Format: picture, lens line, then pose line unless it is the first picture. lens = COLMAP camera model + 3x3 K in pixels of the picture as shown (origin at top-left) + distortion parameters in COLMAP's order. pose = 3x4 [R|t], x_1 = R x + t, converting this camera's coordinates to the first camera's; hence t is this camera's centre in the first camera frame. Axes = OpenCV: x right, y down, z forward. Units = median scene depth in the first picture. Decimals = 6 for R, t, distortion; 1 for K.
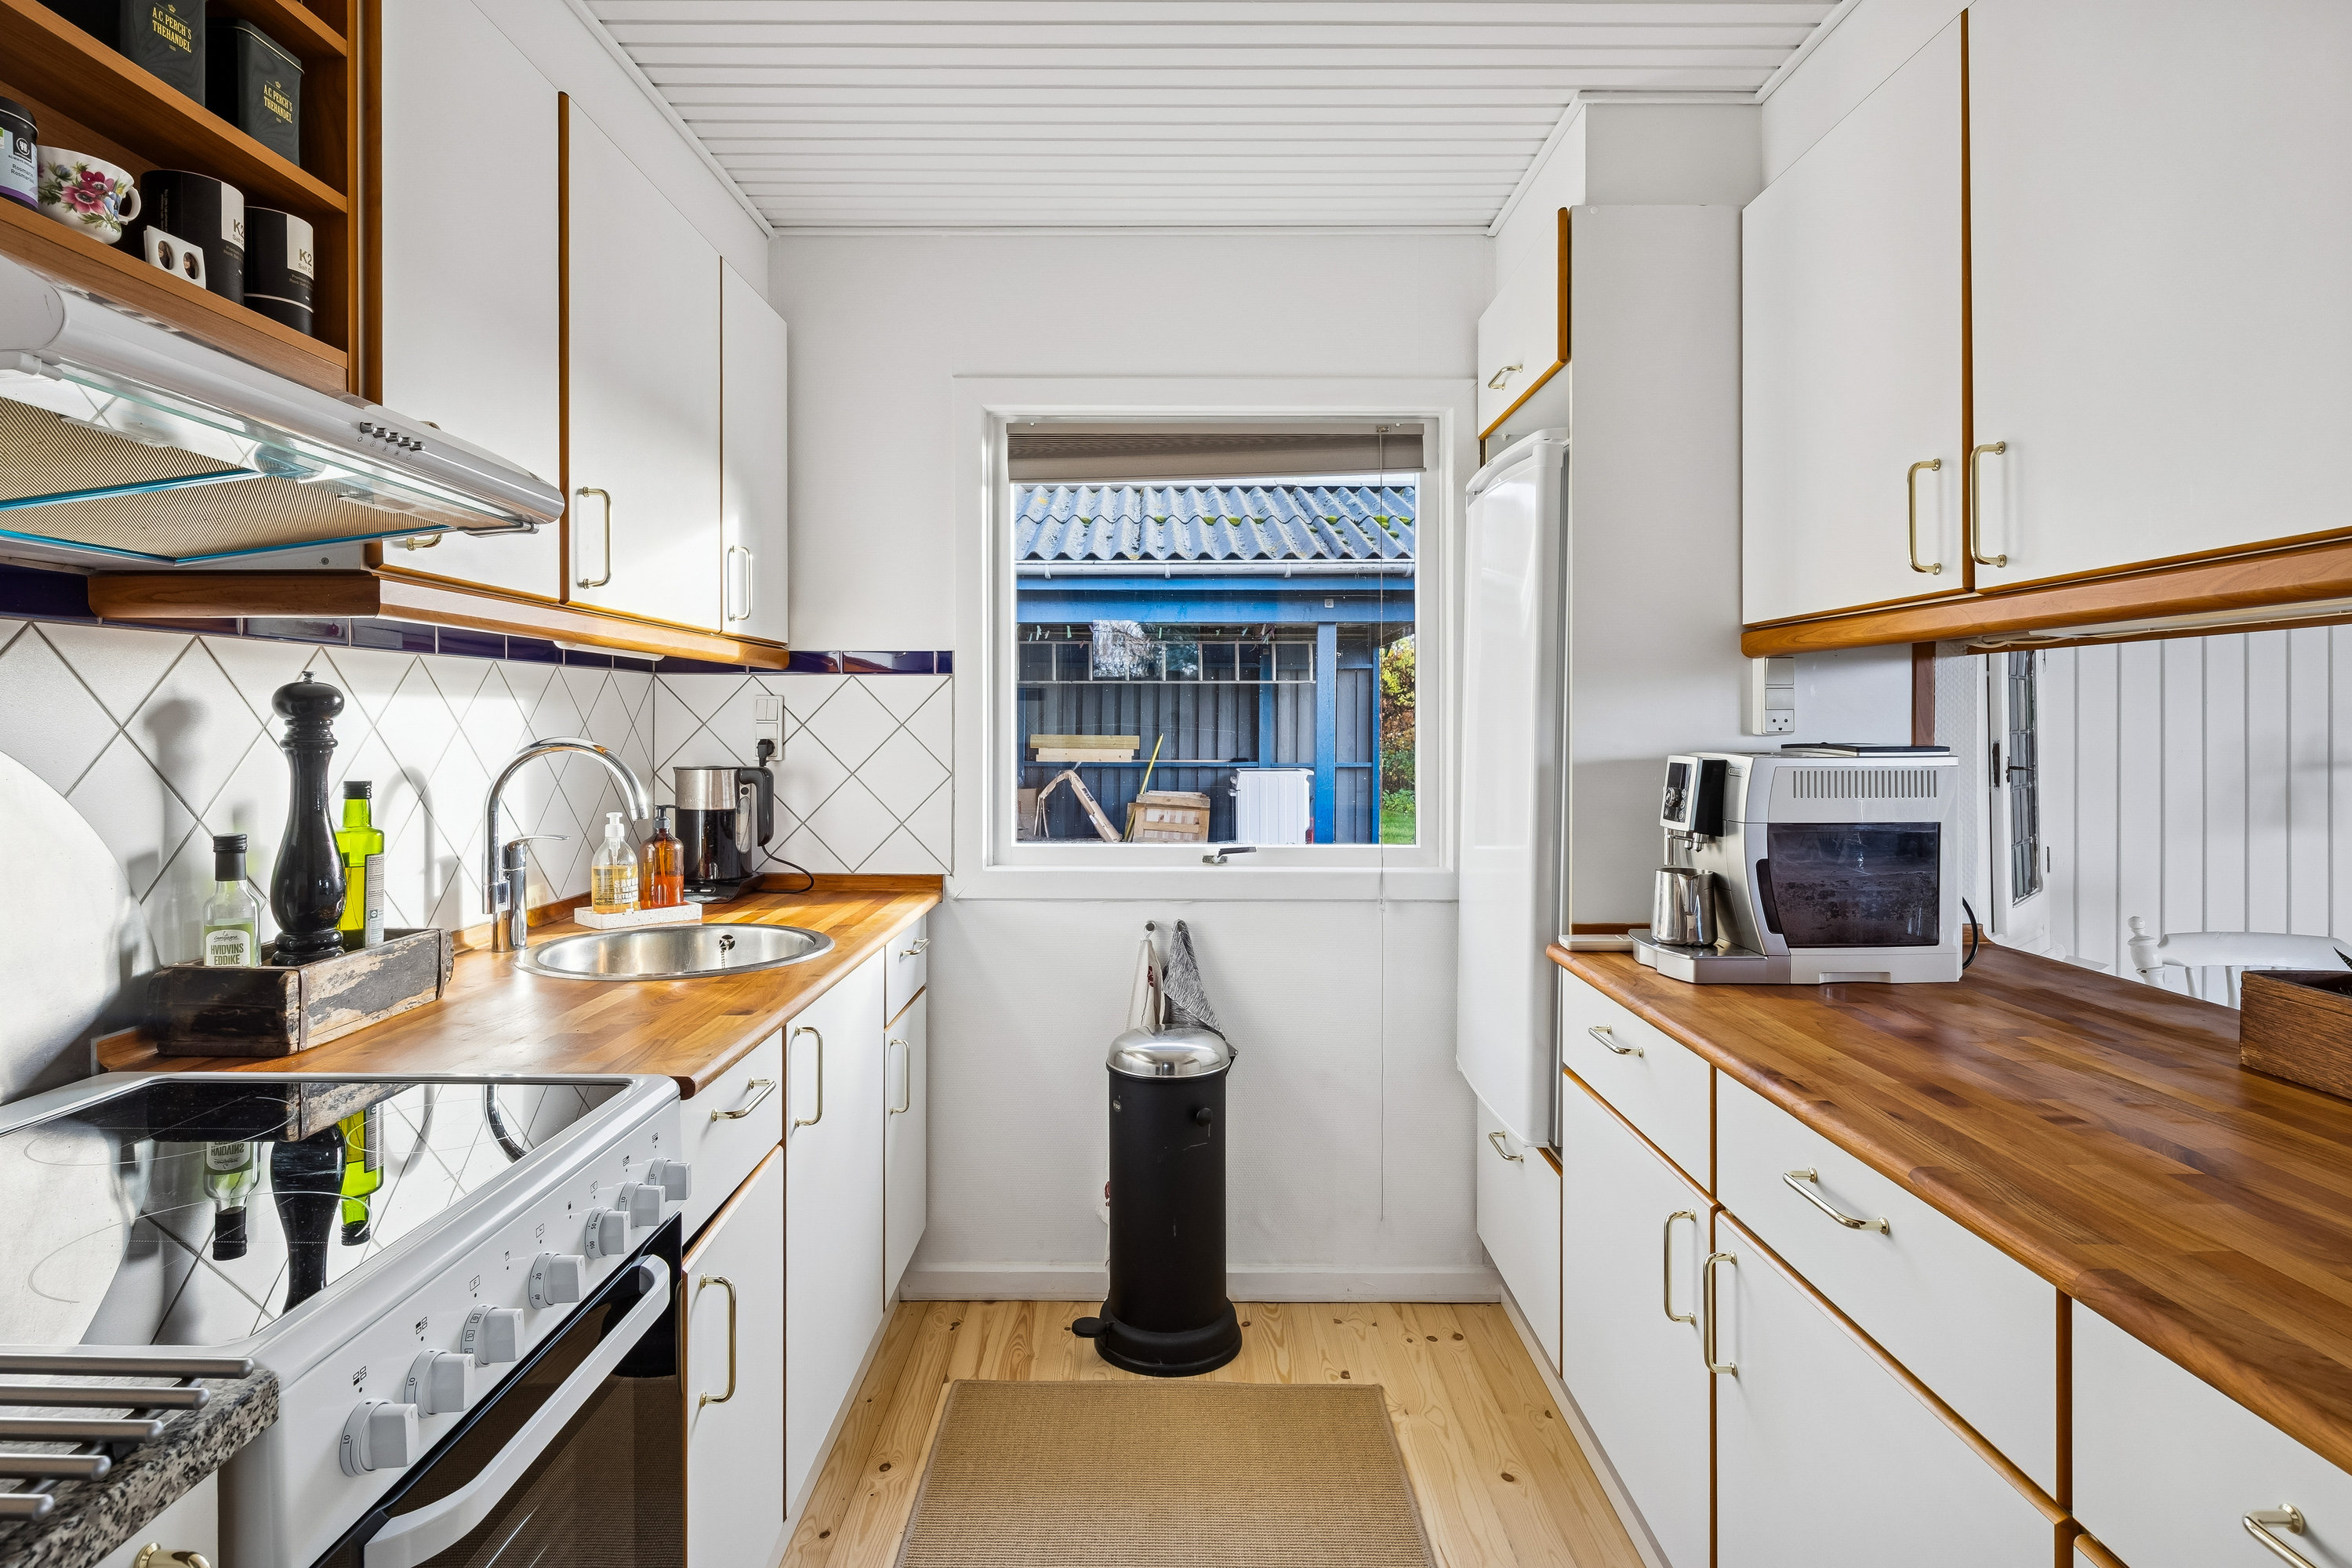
lens RADIAL K [[1288.0, 0, 1174.3], [0, 1288.0, 723.5], [0, 0, 1]] dist [-0.000652, -0.000223]
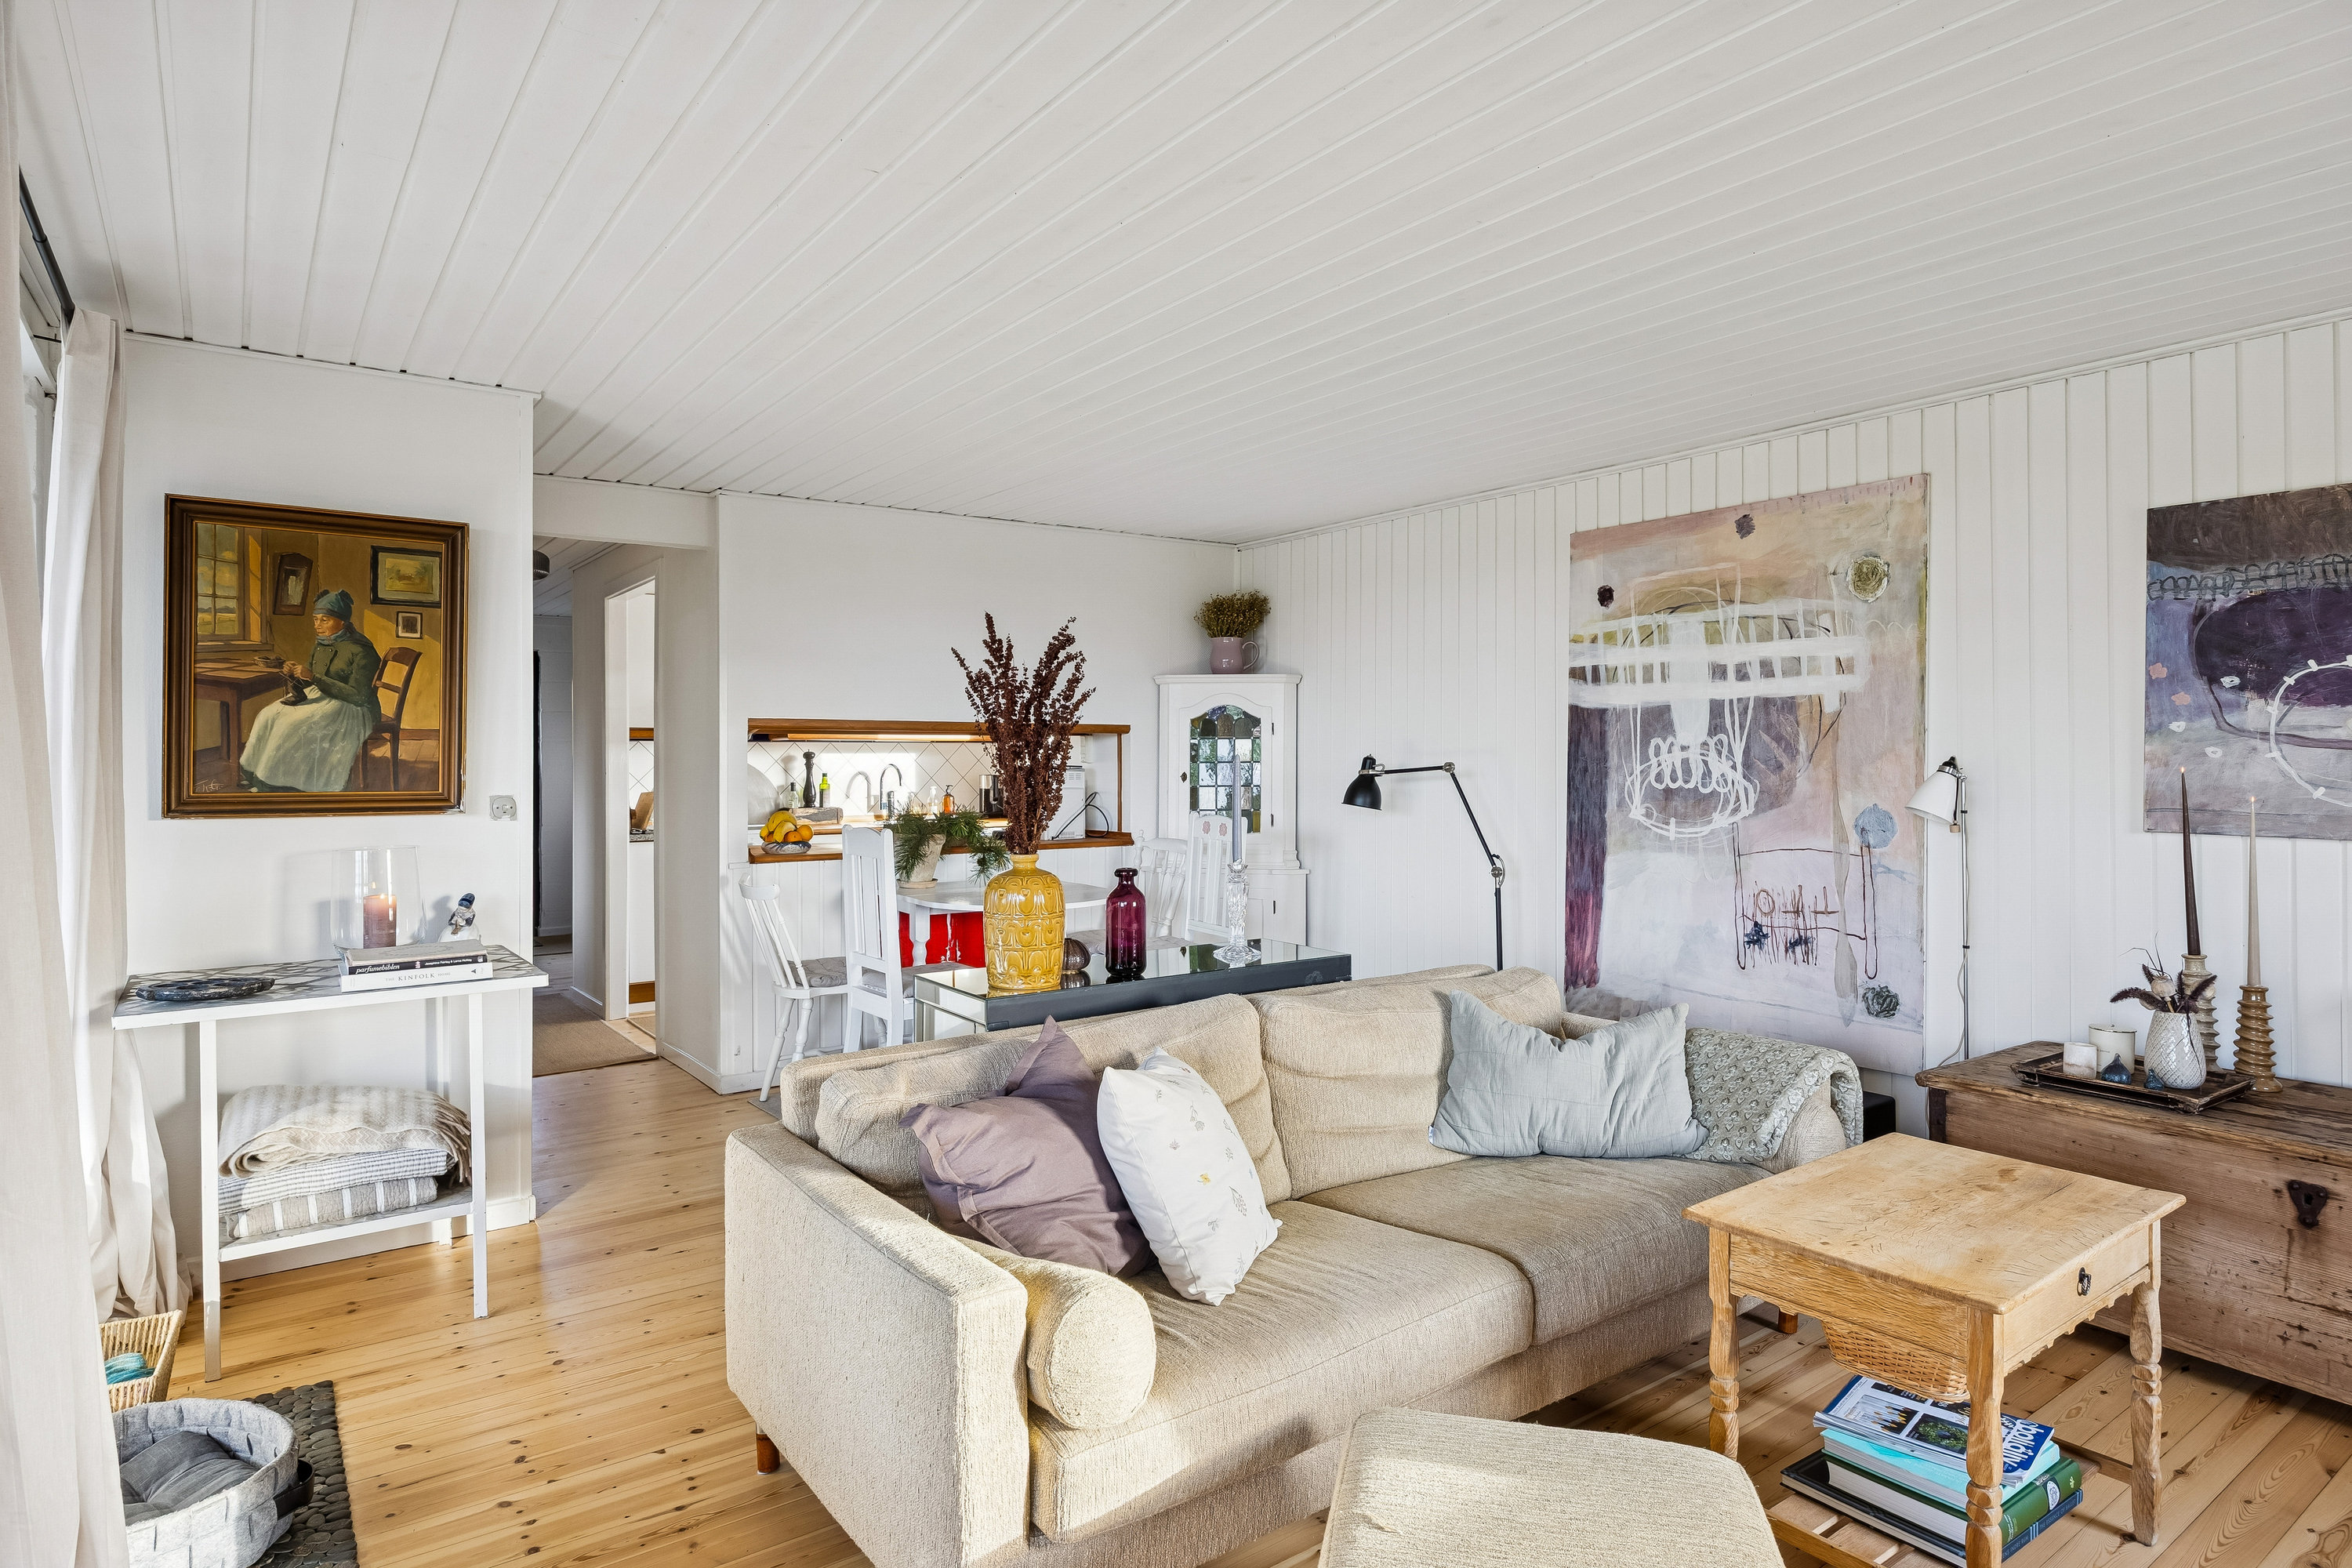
lens RADIAL K [[1304.7, 0, 1170.0], [0, 1304.7, 756.4], [0, 0, 1]] dist [0.000163, 0.000219]
pose [[0.585983, -0.005932, -0.810301, 4.027549], [0.003422, 0.999982, -0.004846, 0.013925], [0.810316, 0.000067, 0.585993, -0.747485]]
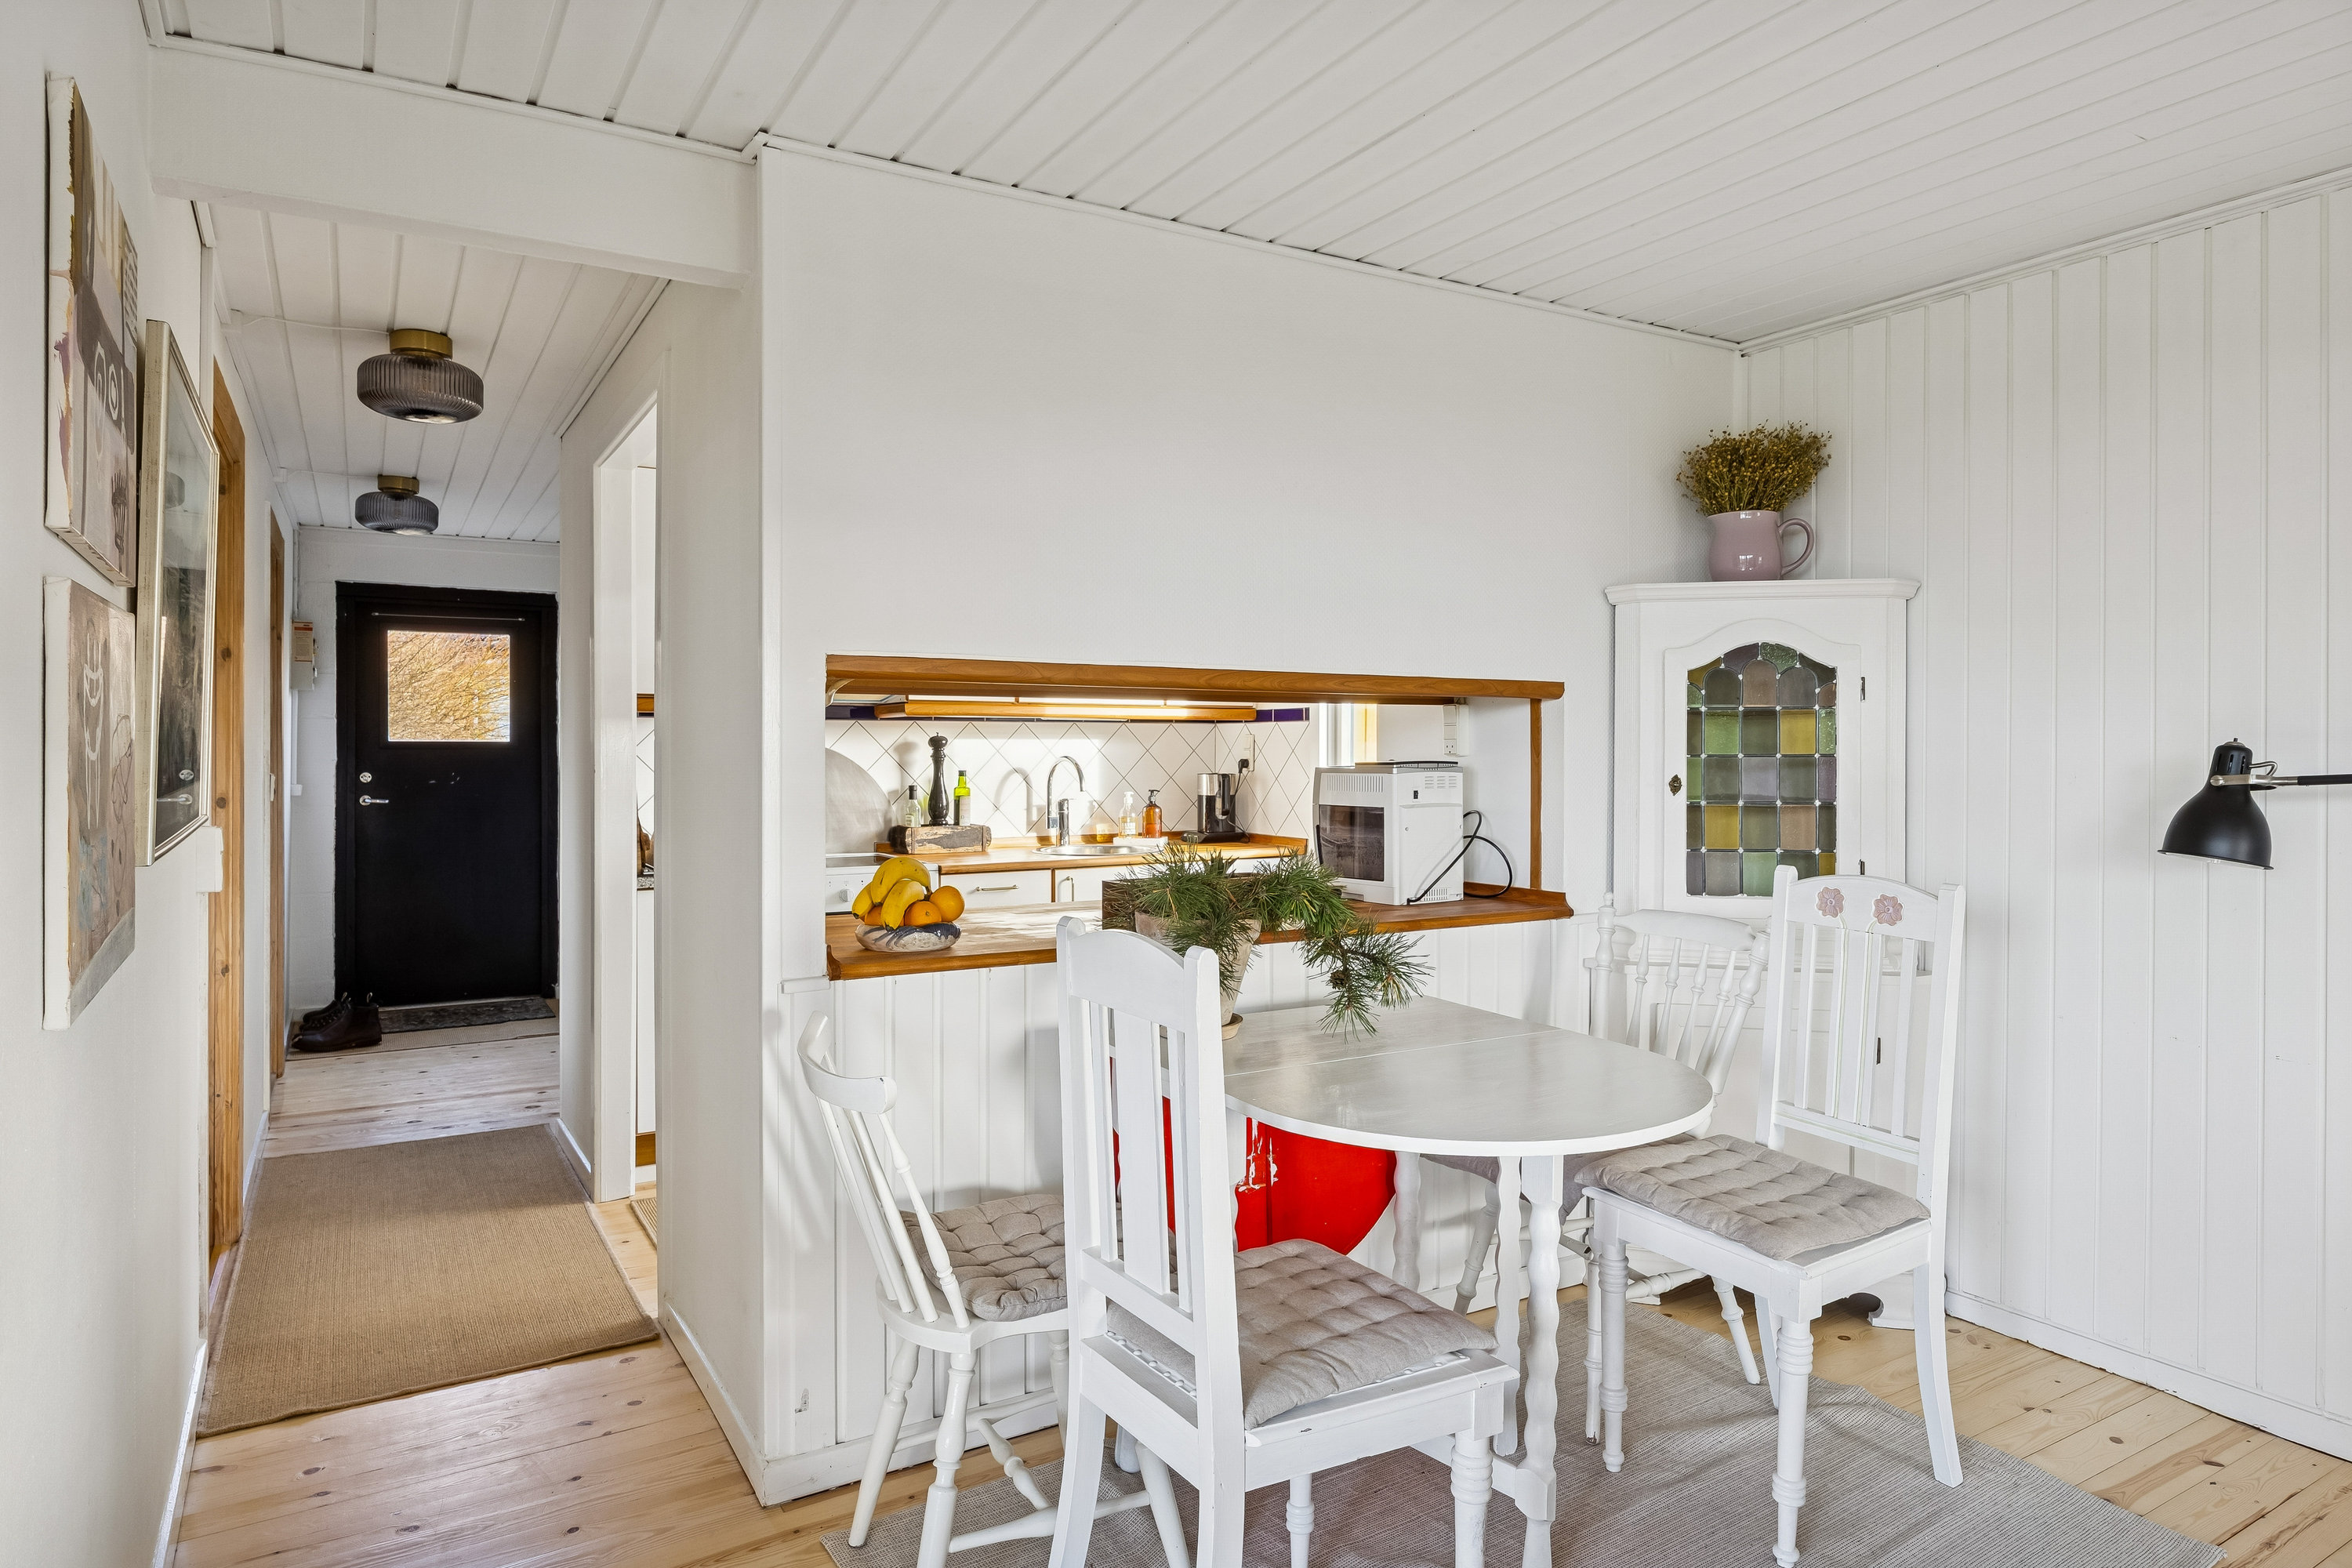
lens RADIAL K [[1369.0, 0, 1178.4], [0, 1369.0, 755.6], [0, 0, 1]] dist [-0.002457, -0.000550]
pose [[0.517368, 0.000424, -0.855763, 2.321280], [-0.000019, 1.000000, 0.000485, 0.012160], [0.855763, -0.000235, 0.517368, -0.159418]]
